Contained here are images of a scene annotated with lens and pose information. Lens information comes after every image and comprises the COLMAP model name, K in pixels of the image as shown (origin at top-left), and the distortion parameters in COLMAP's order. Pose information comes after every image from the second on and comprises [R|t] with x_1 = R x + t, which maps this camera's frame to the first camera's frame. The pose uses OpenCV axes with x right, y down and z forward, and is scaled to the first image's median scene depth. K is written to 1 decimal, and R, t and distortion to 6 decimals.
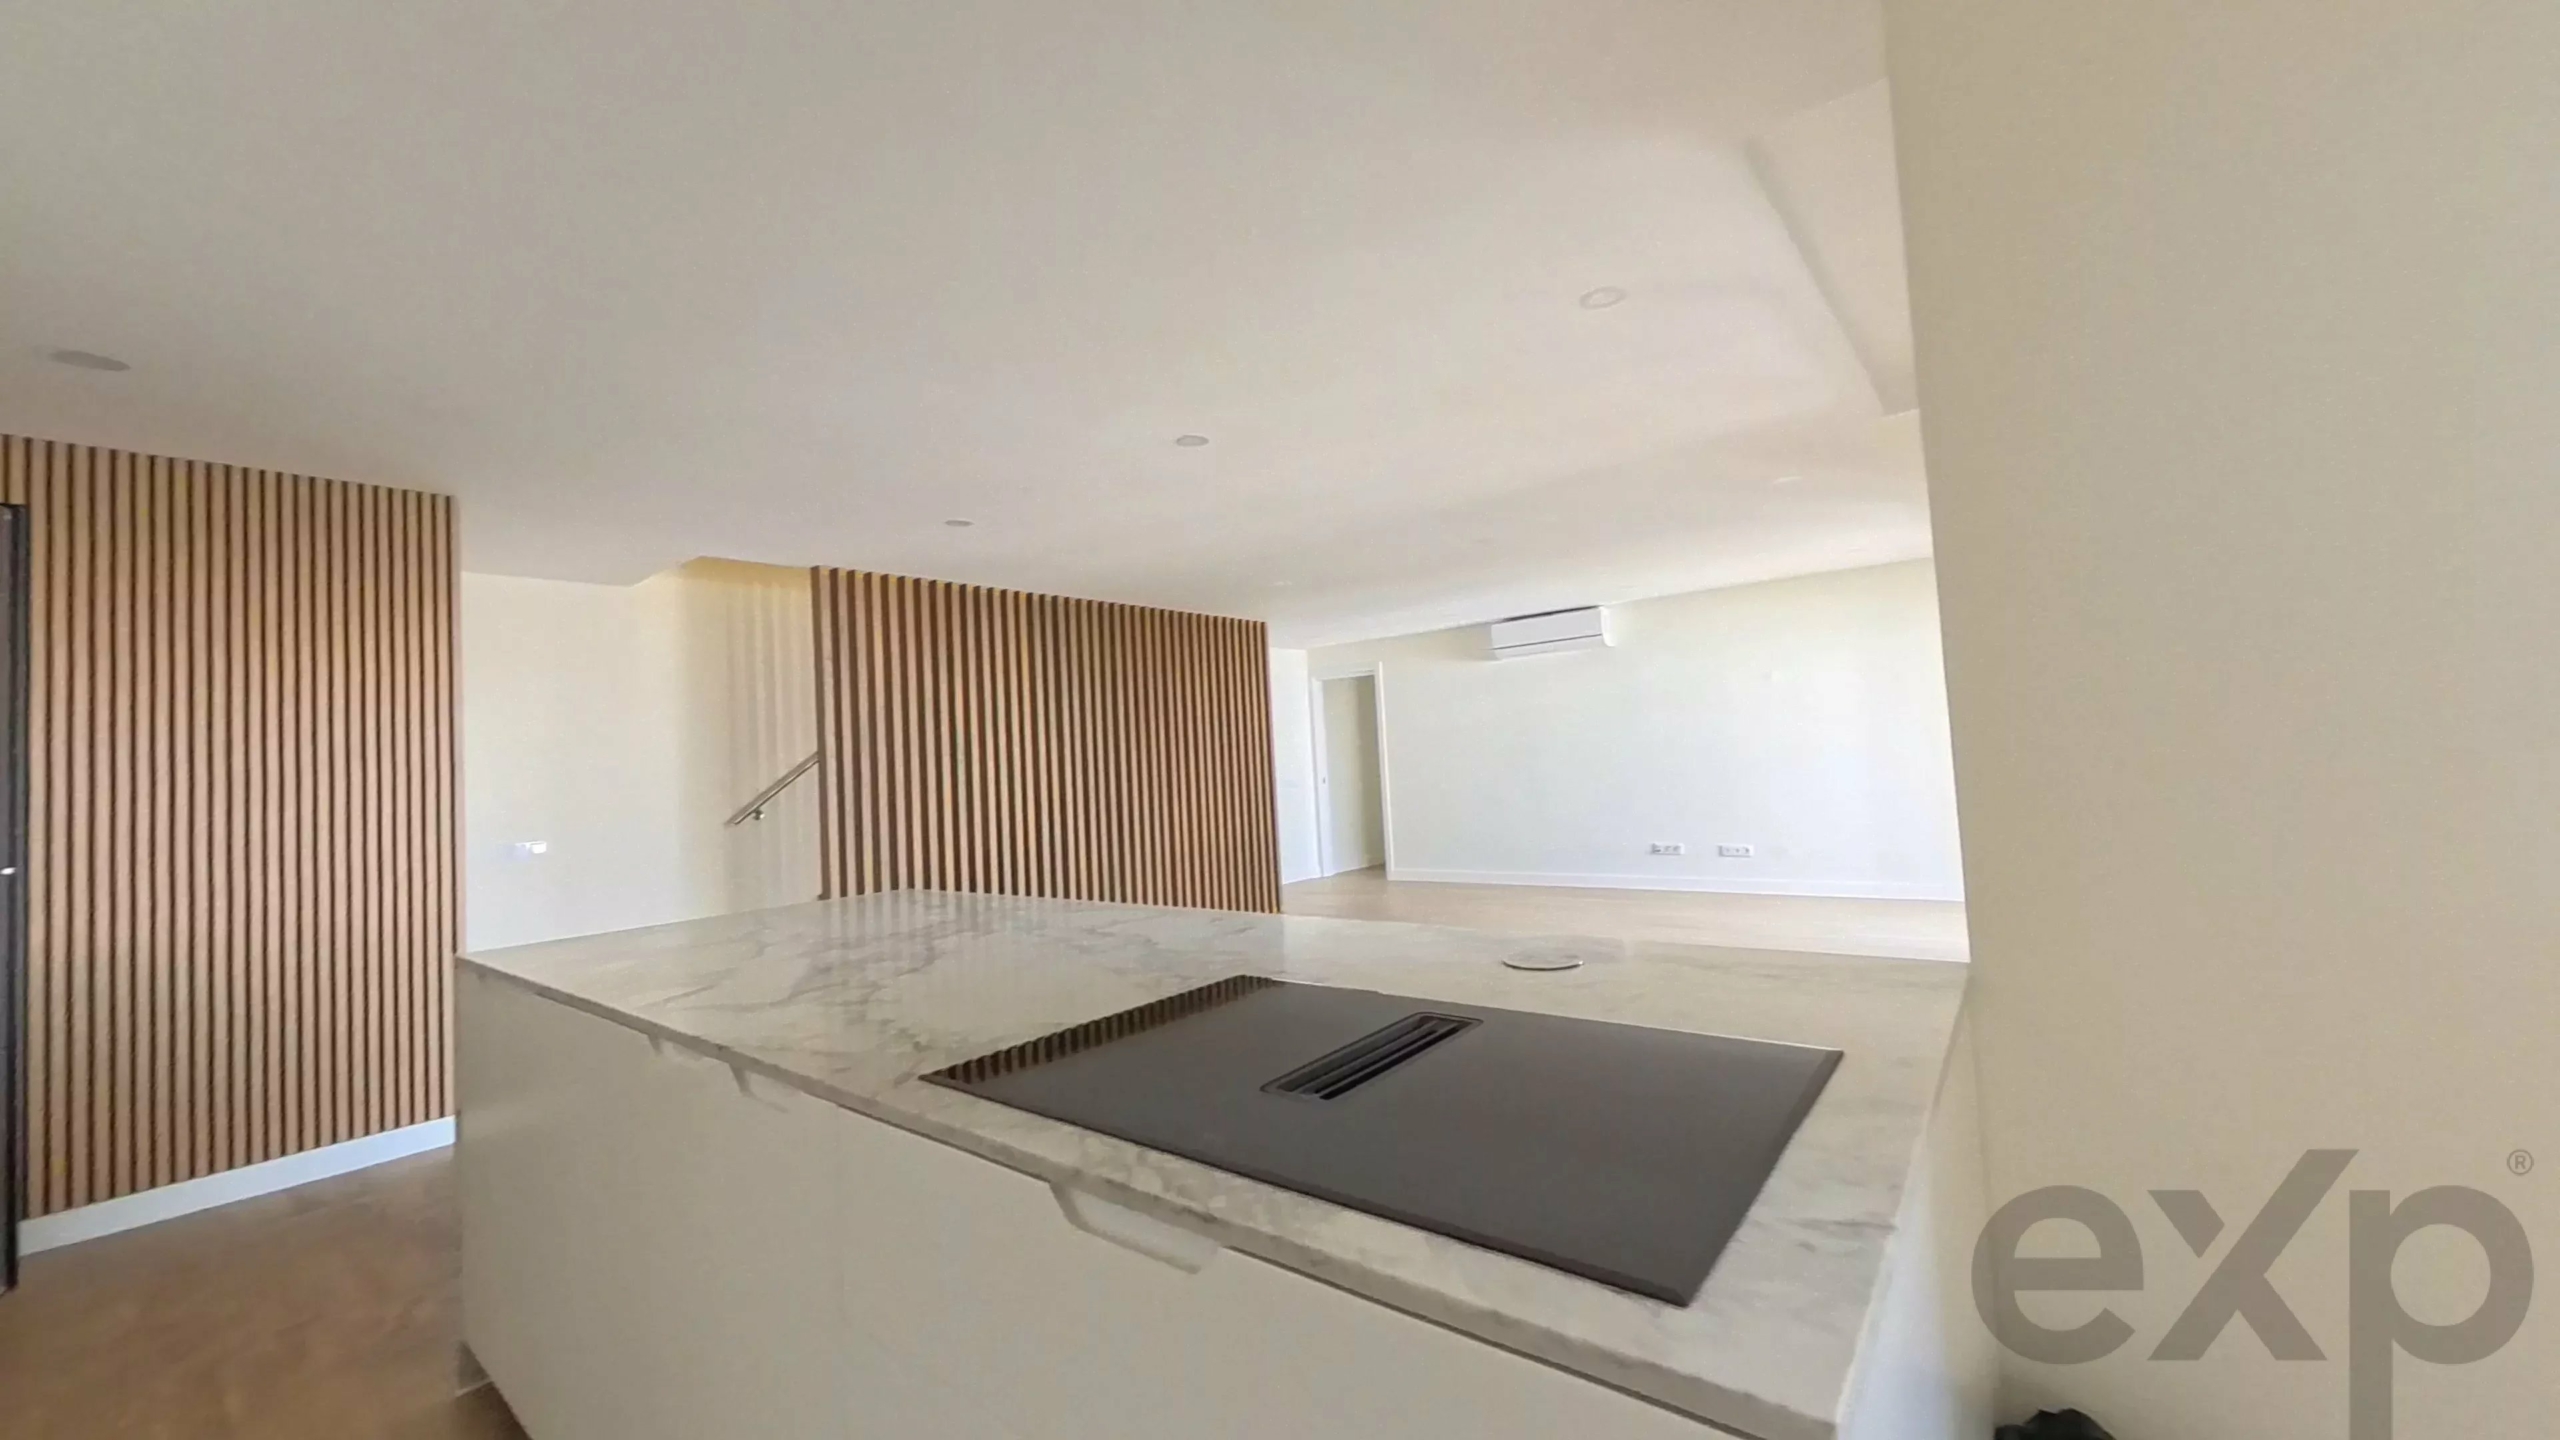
lens RADIAL K [[952.1, 0, 1280.0], [0, 952.1, 720.0], [0, 0, 1]] dist [-0.000184, -0.000172]
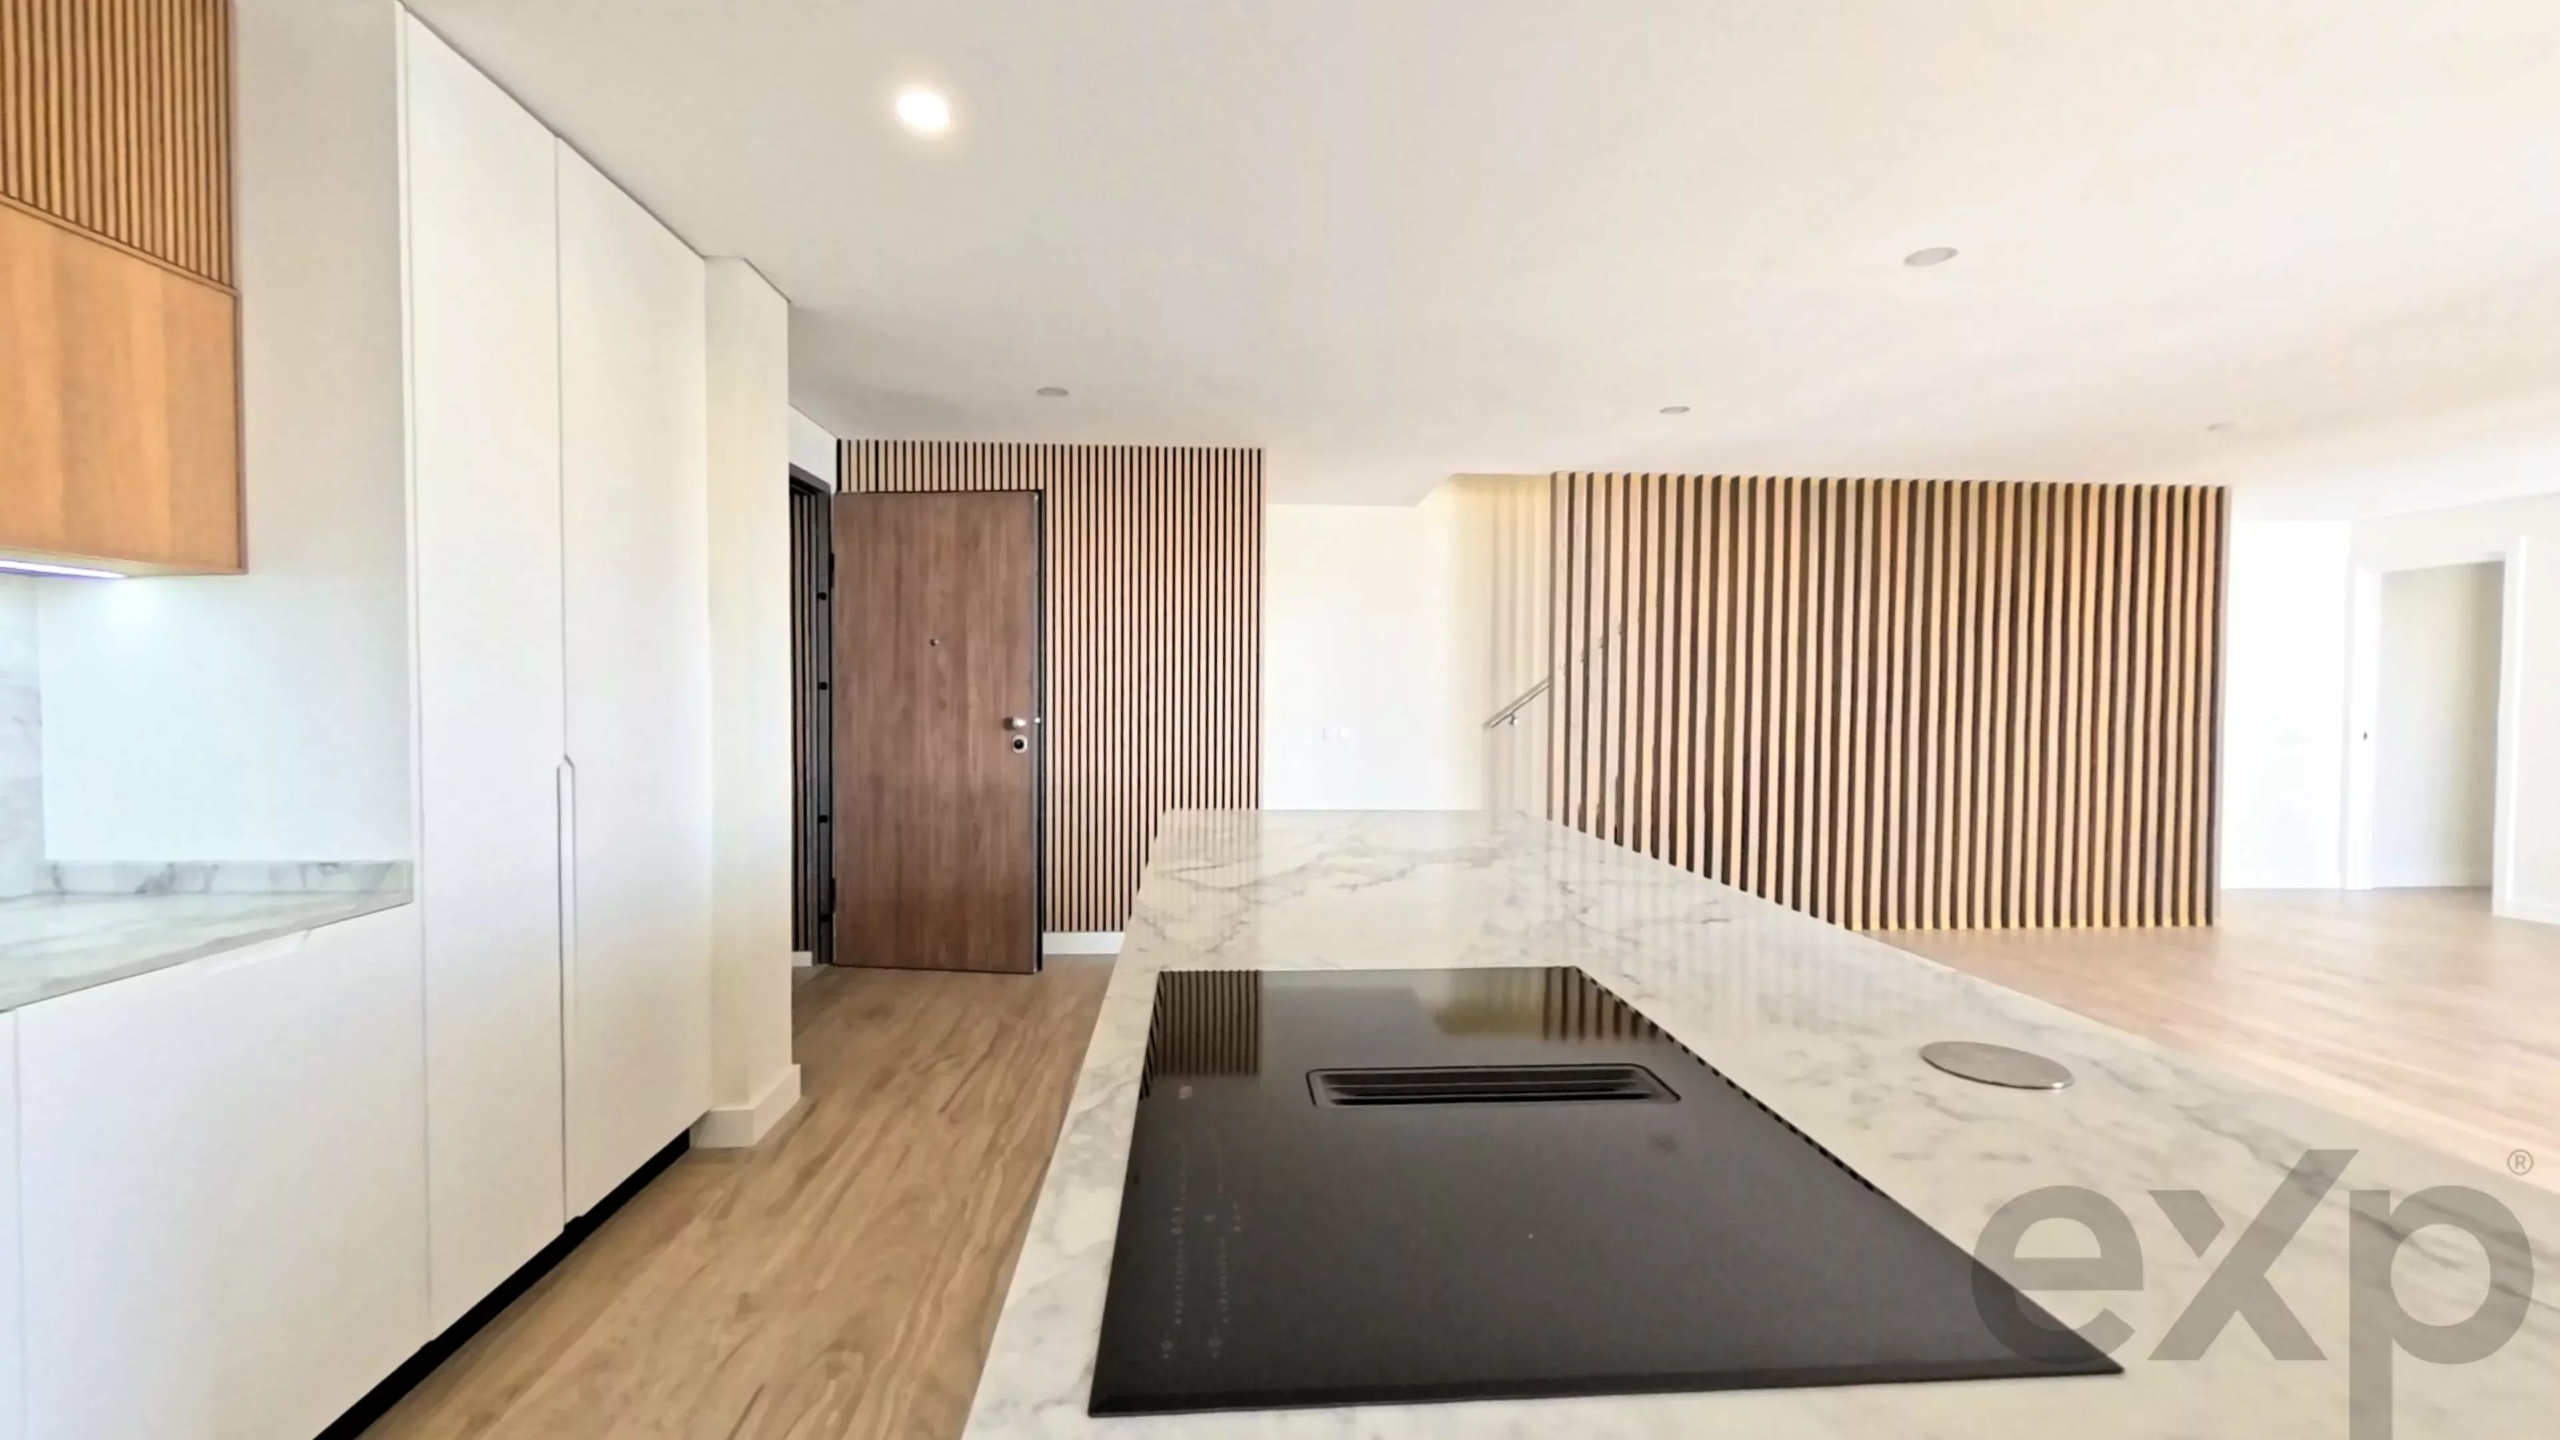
lens RADIAL K [[1045.8, 0, 1280.0], [0, 1045.8, 720.0], [0, 0, 1]] dist [0.000671, -0.000106]
pose [[0.673957, 0.080566, -0.734364, 0.118219], [-0.010266, 0.994961, 0.099733, -0.011213], [0.738699, -0.059677, 0.671388, 0.051003]]
